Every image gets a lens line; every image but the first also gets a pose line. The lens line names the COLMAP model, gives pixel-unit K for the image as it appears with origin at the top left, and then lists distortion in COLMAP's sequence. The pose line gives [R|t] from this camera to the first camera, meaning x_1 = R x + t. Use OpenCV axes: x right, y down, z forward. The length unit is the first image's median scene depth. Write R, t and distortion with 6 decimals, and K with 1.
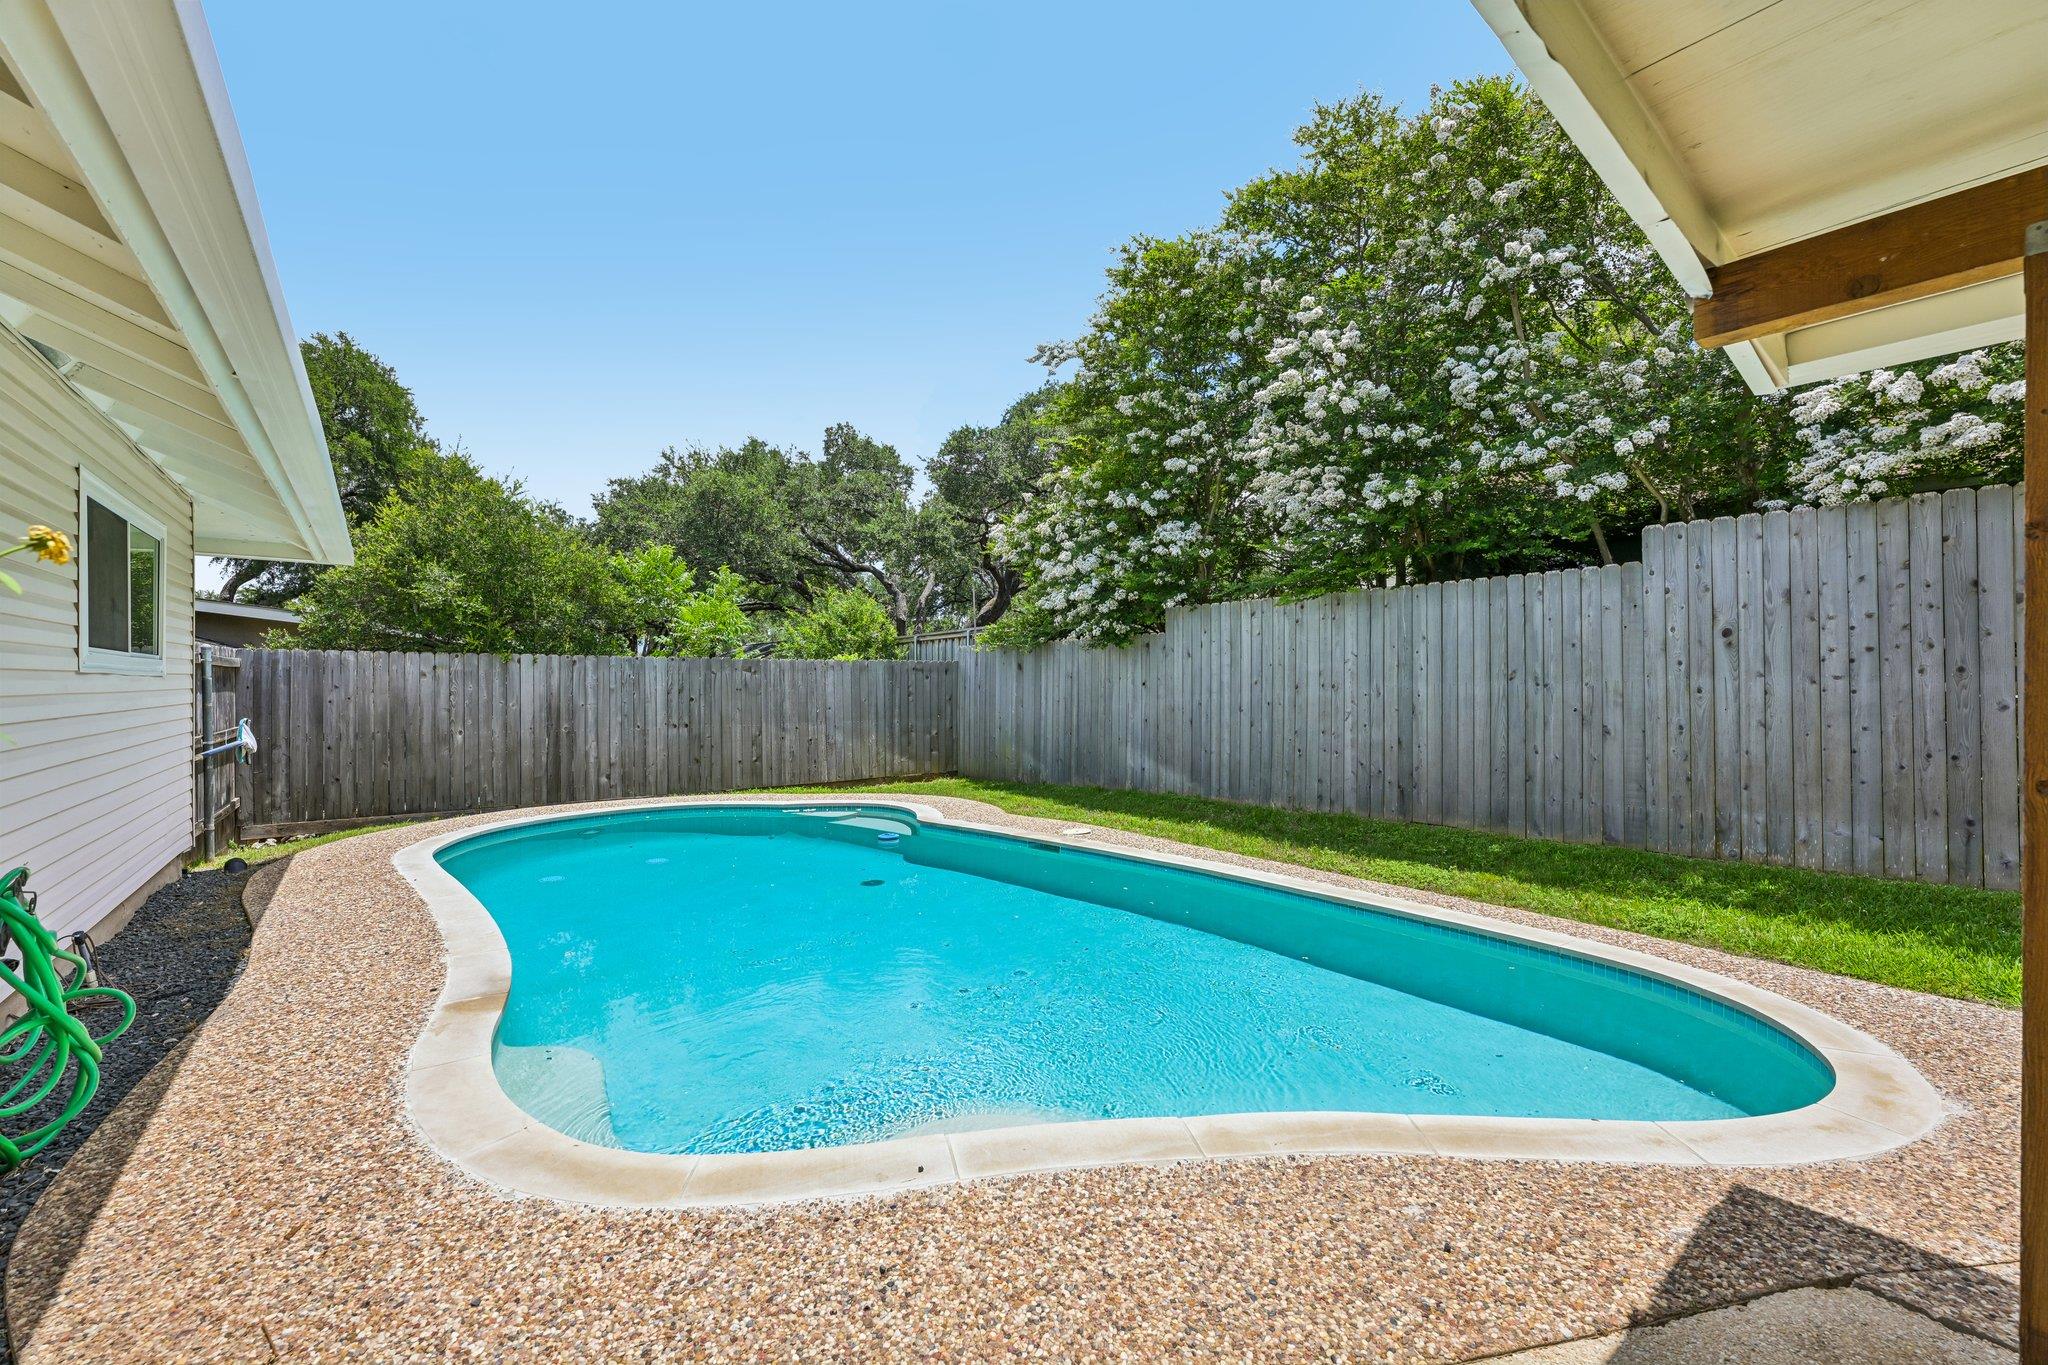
lens RADIAL K [[843.3, 0, 1024.0], [0, 843.3, 682.5], [0, 0, 1]] dist [-0.002138, -0.000372]
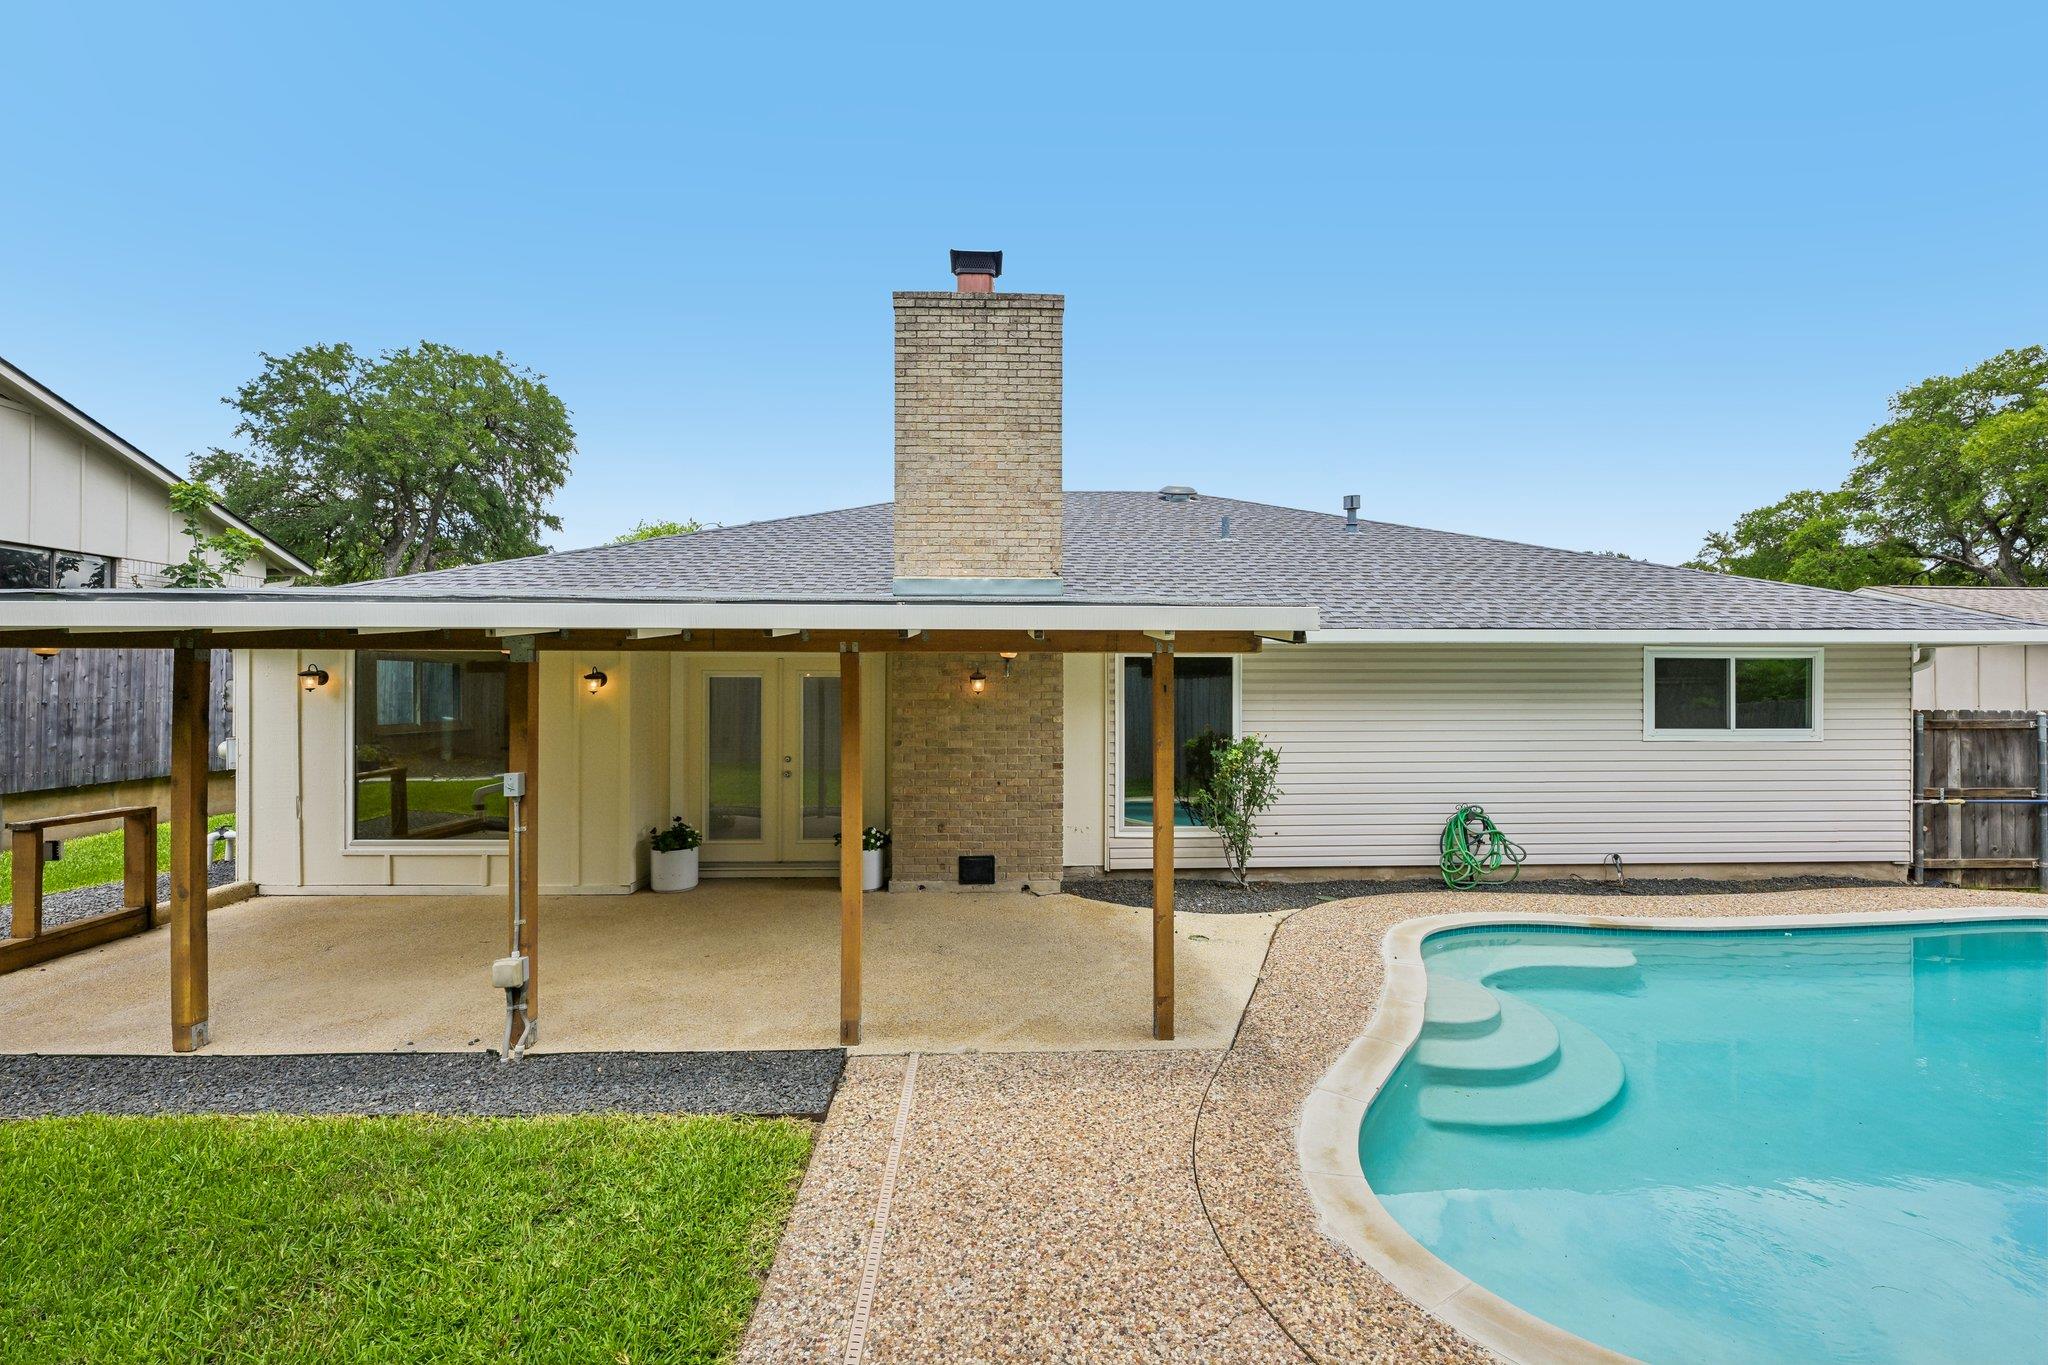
lens RADIAL K [[813.0, 0, 1024.0], [0, 813.0, 682.5], [0, 0, 1]] dist [0.002206, 0.000235]
pose [[-0.575179, -0.006224, -0.818004, 0.590025], [0.002382, 0.999954, -0.009283, -0.058624], [0.818024, -0.007288, -0.575137, 0.341636]]
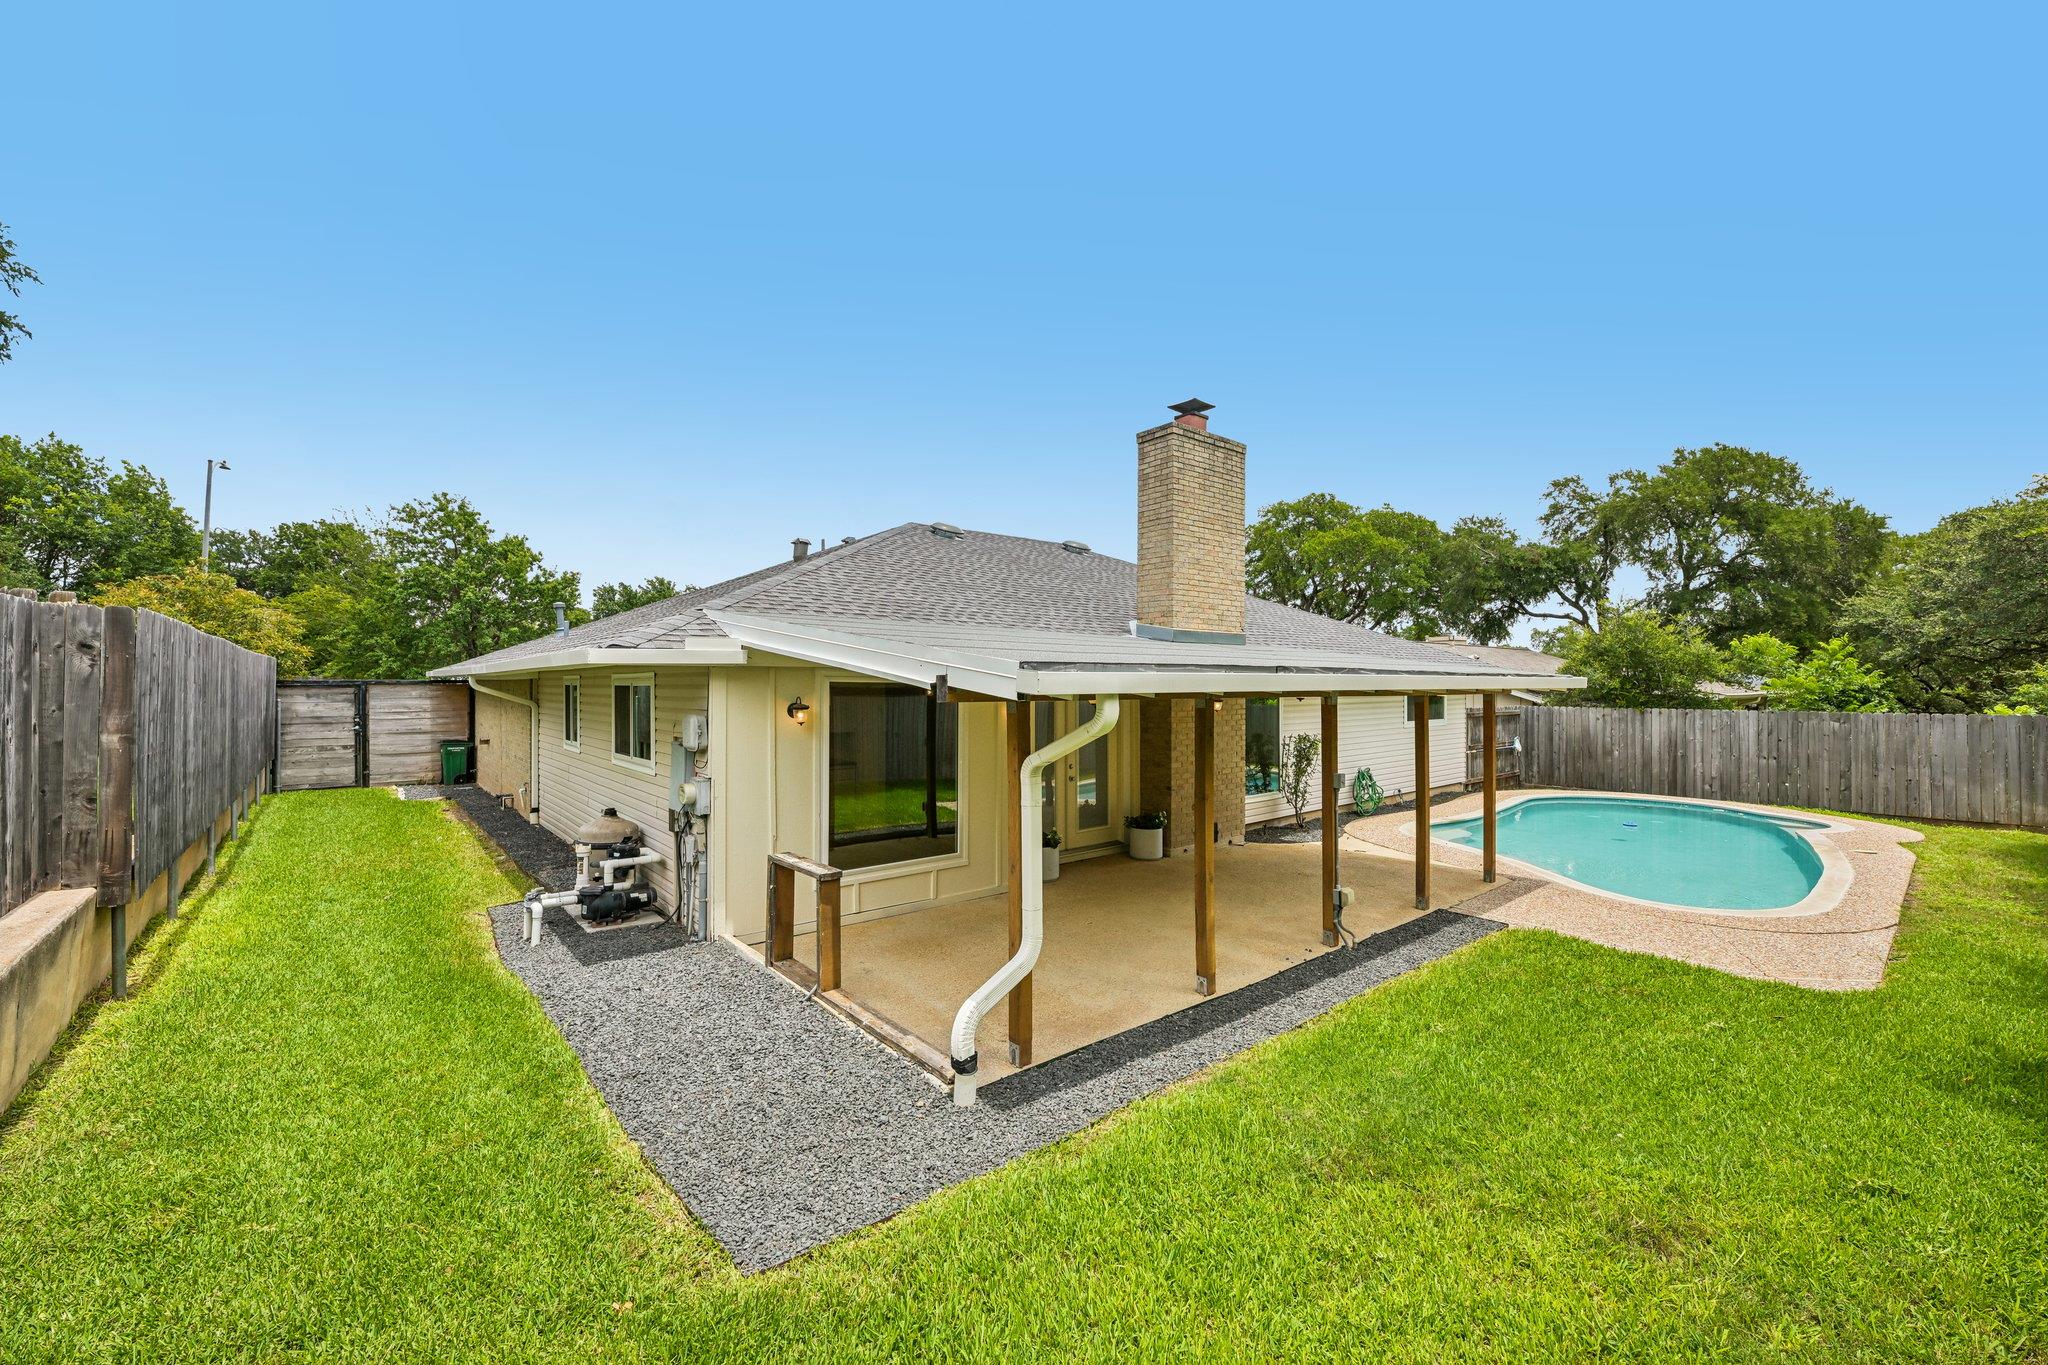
lens RADIAL K [[805.8, 0, 1024.0], [0, 805.8, 682.5], [0, 0, 1]] dist [0.000485, 0.000093]
pose [[0.039846, -0.000819, -0.999205, 1.041883], [0.004722, 0.999989, -0.000631, -0.093798], [0.999195, -0.004693, 0.039850, -0.382156]]
